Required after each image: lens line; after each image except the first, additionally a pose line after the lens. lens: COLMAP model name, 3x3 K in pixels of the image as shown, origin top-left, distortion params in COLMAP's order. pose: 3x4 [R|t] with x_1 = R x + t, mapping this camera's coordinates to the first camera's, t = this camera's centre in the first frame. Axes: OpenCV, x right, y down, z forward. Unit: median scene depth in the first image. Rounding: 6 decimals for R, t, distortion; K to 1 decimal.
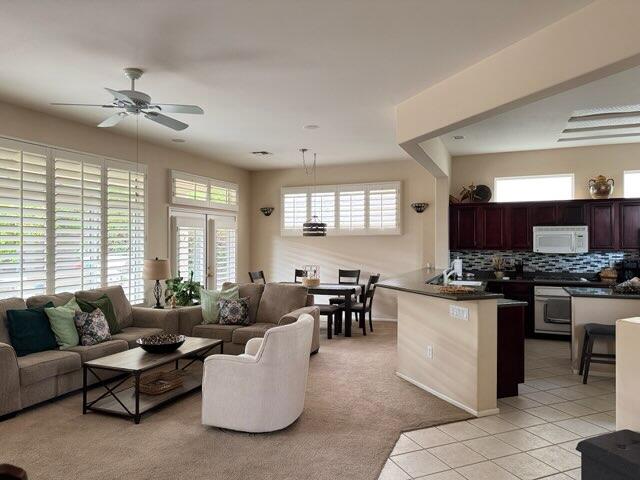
lens RADIAL K [[475.1, 0, 296.1], [0, 475.1, 240.7], [0, 0, 1]] dist [0.076632, -0.075670]
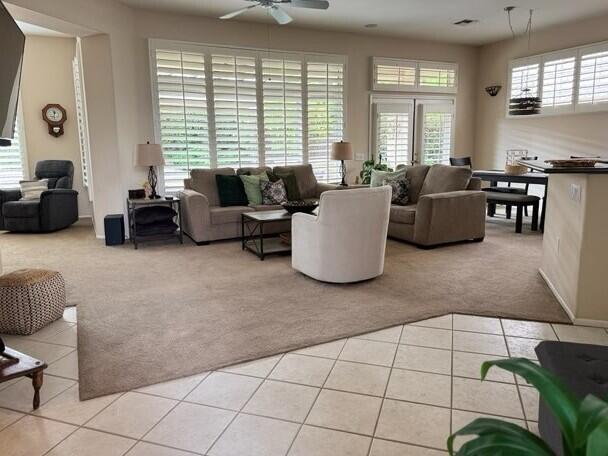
lens RADIAL K [[451.3, 0, 281.3], [0, 451.3, 228.7], [0, 0, 1]] dist [0.076632, -0.075670]
pose [[0.732669, 0.112202, -0.671272, 0.335615], [0.011284, 0.984179, 0.176820, 0.047592], [0.680492, -0.137125, 0.719811, 0.098361]]
